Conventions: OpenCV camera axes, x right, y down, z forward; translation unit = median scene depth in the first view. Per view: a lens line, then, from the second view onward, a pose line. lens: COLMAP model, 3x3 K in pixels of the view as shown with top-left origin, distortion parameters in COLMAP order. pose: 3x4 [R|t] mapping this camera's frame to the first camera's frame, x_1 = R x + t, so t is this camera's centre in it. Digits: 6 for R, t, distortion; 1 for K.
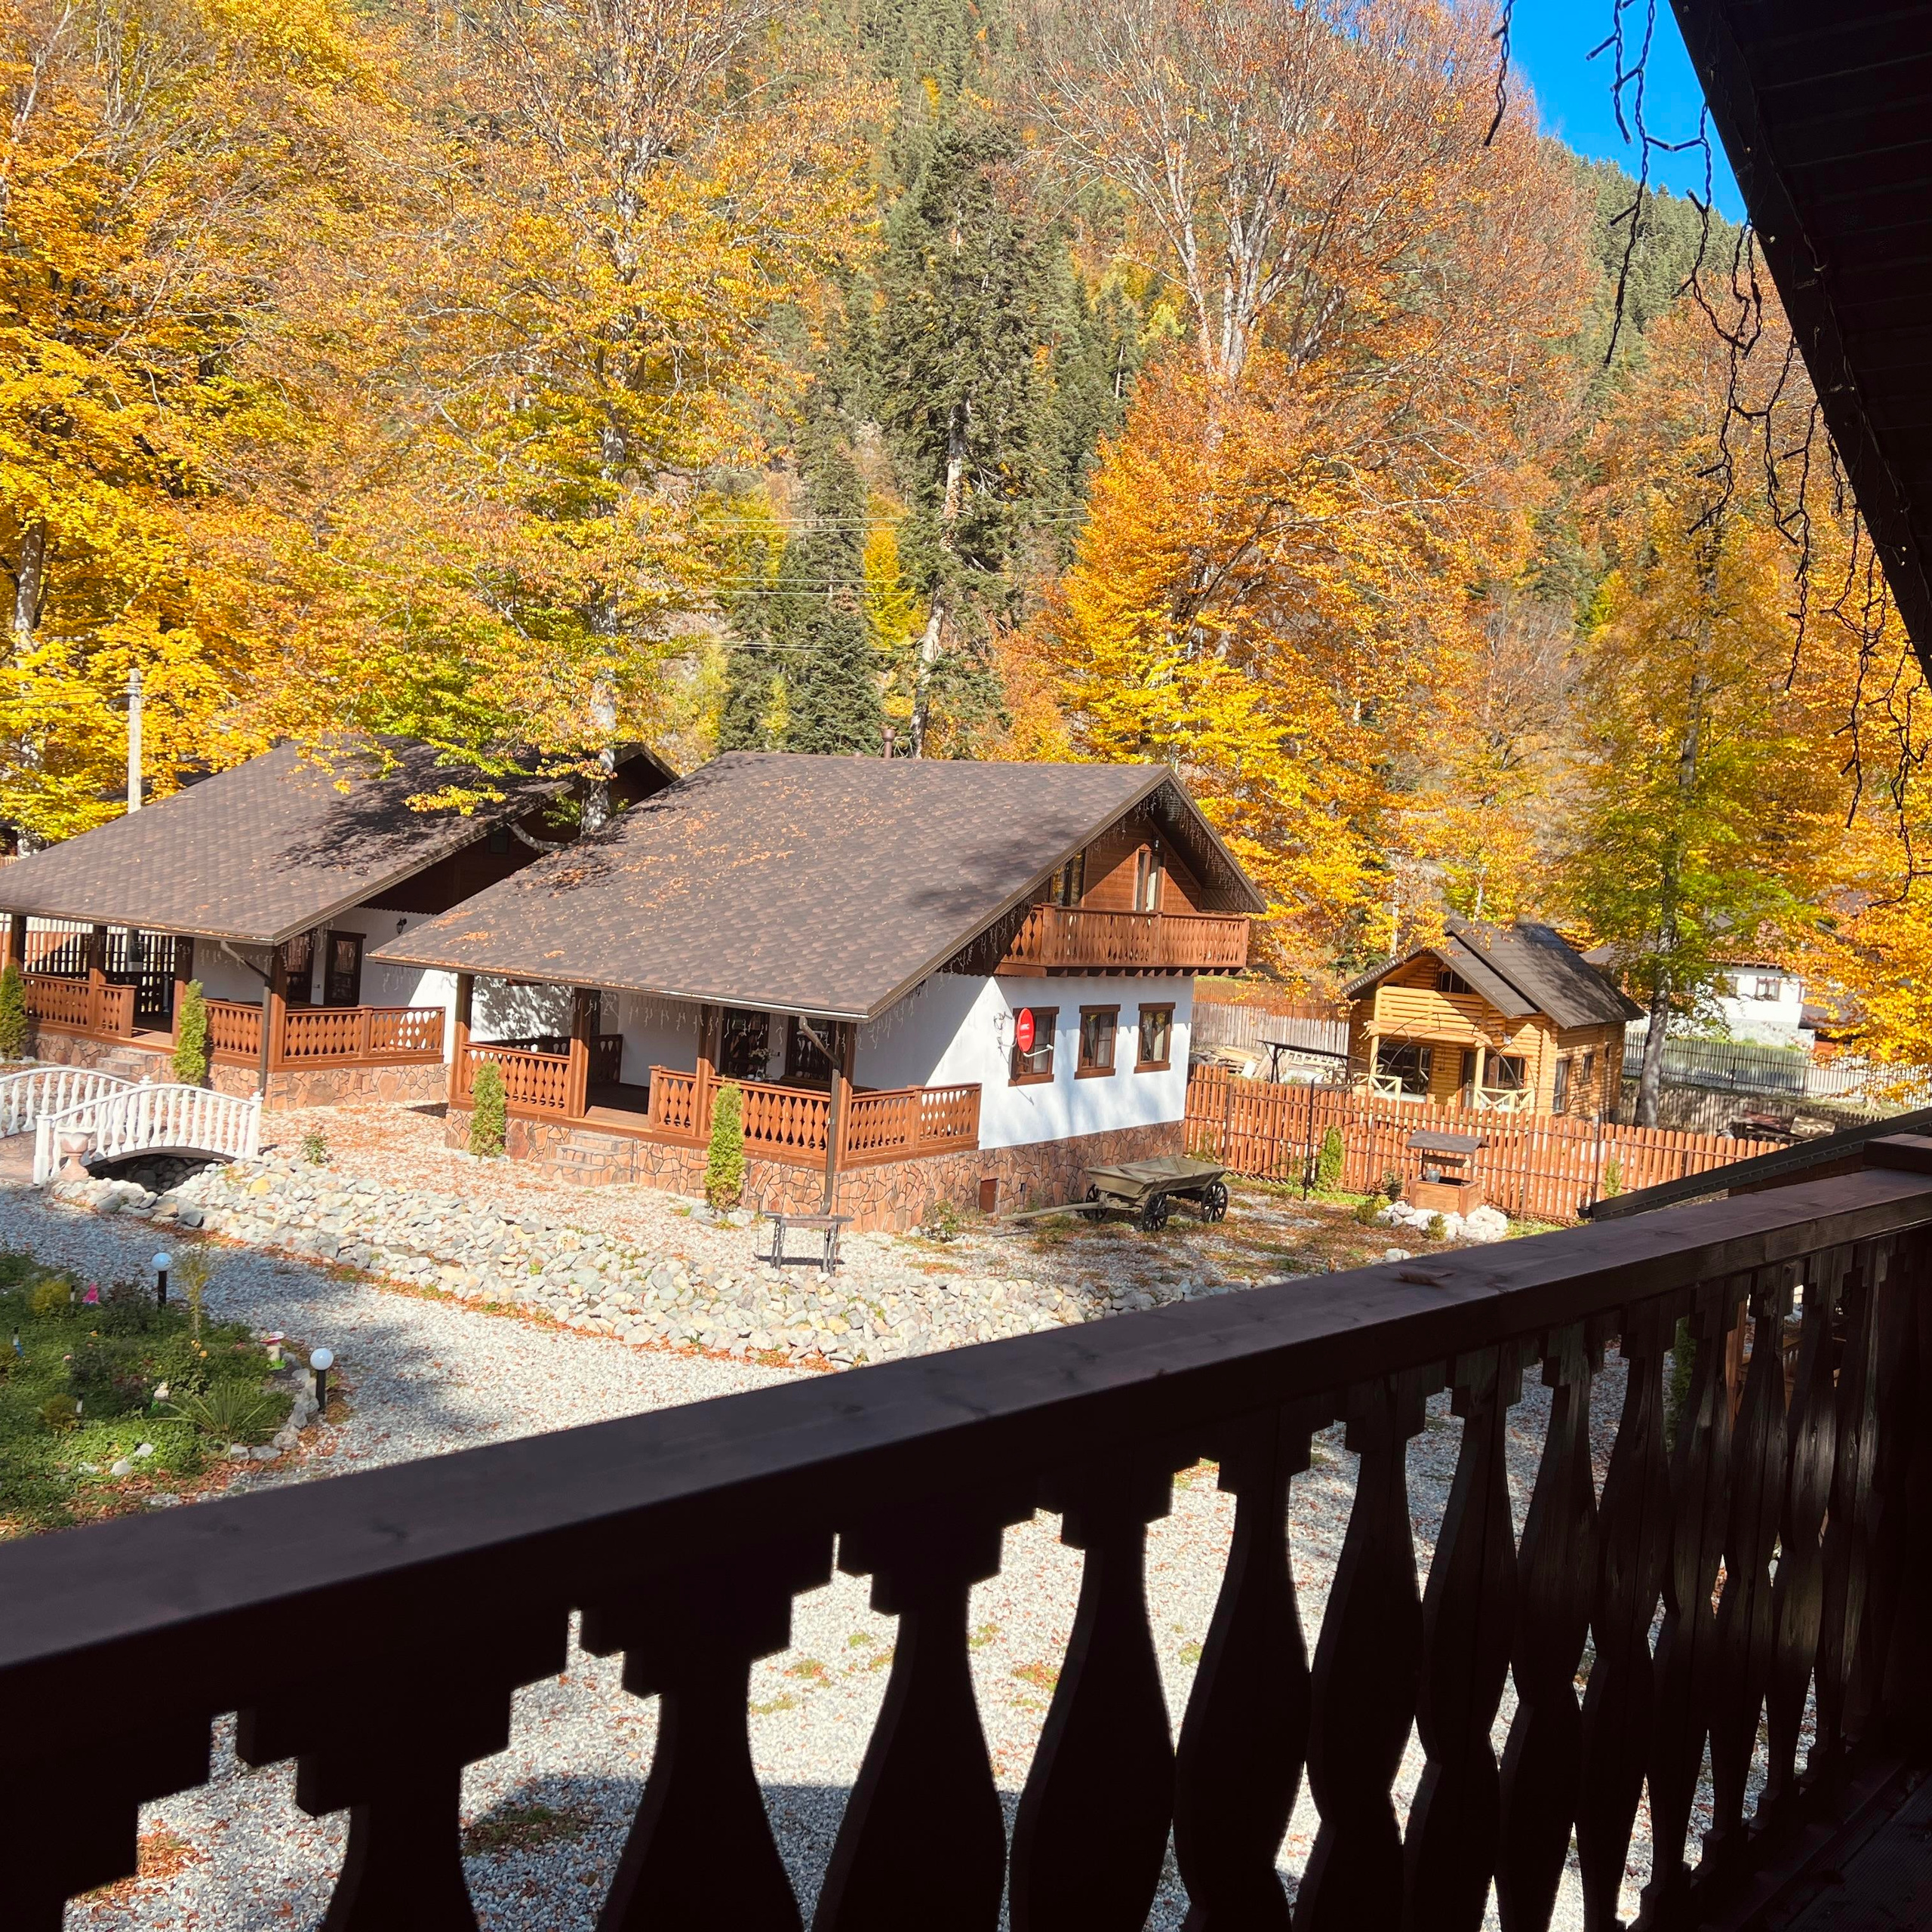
lens RADIAL K [[1818.7, 0, 962.3], [0, 1818.7, 1016.5], [0, 0, 1]] dist [0.097602, -0.195029]
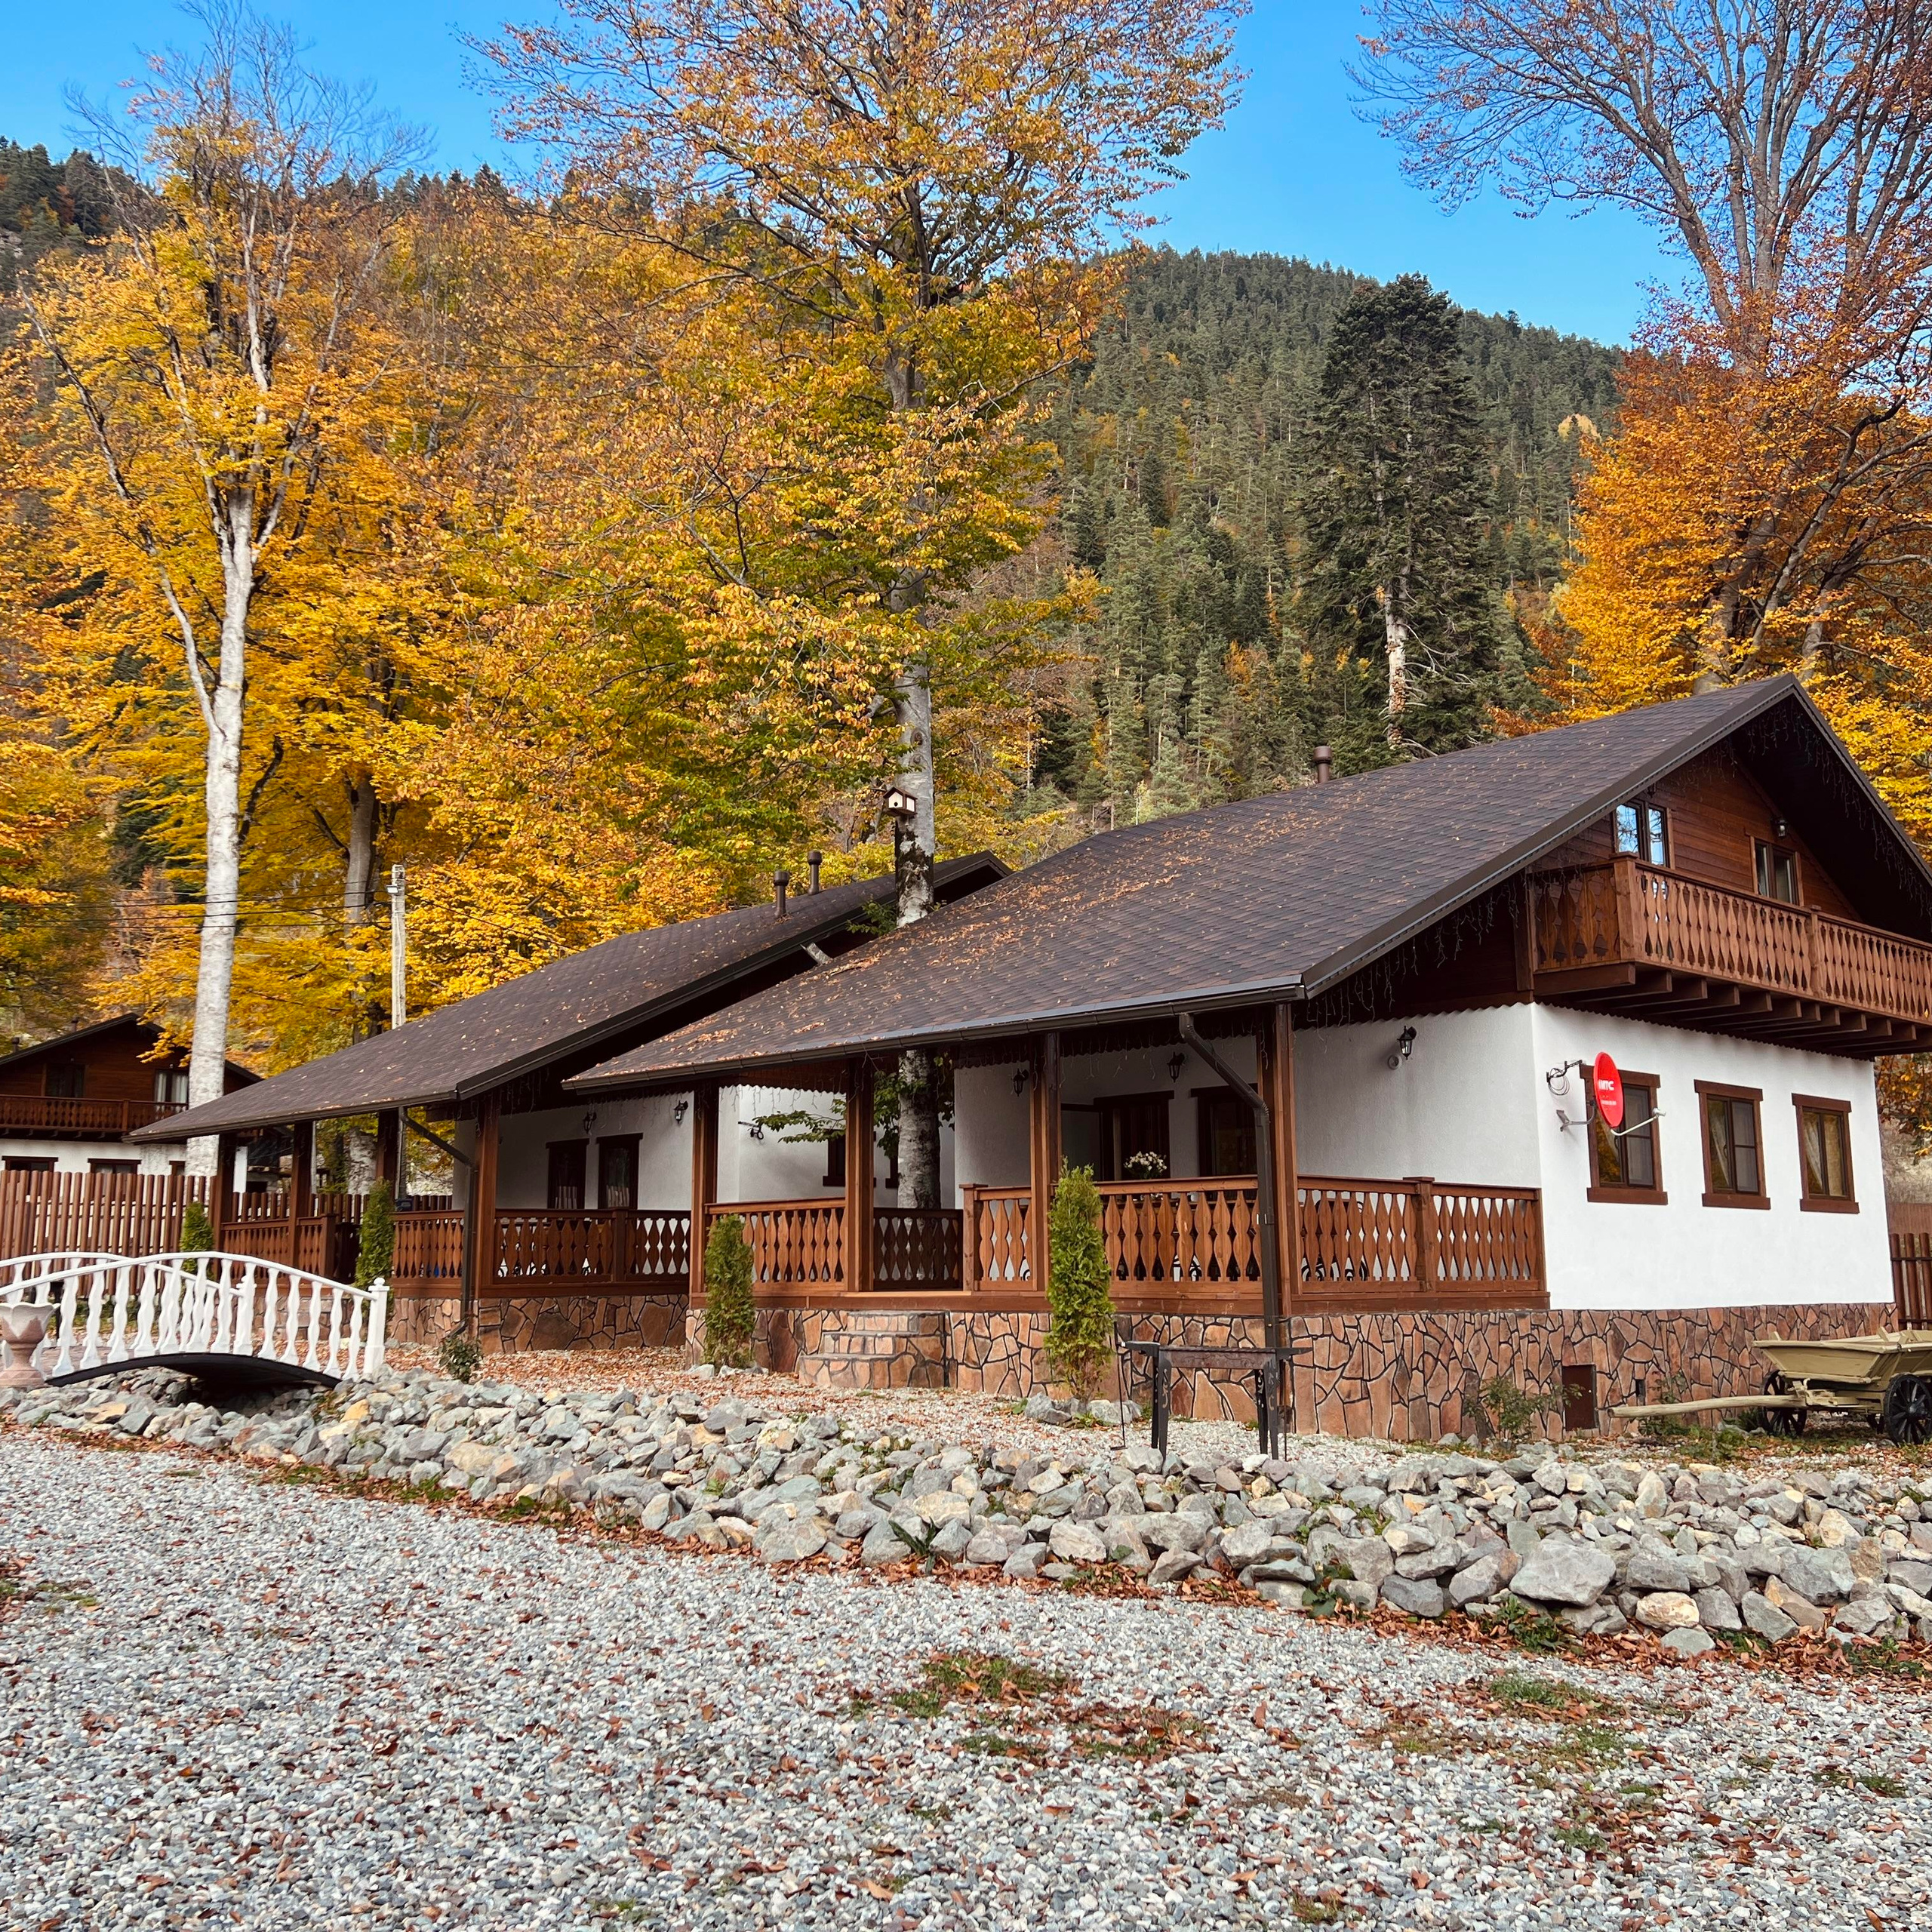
lens RADIAL K [[1818.7, 0, 962.3], [0, 1818.7, 1016.5], [0, 0, 1]] dist [0.097602, -0.195029]
pose [[0.961208, -0.119271, -0.248706, -0.014347], [0.060202, 0.970654, -0.232824, 0.106883], [0.269176, 0.208819, 0.940180, 0.399296]]
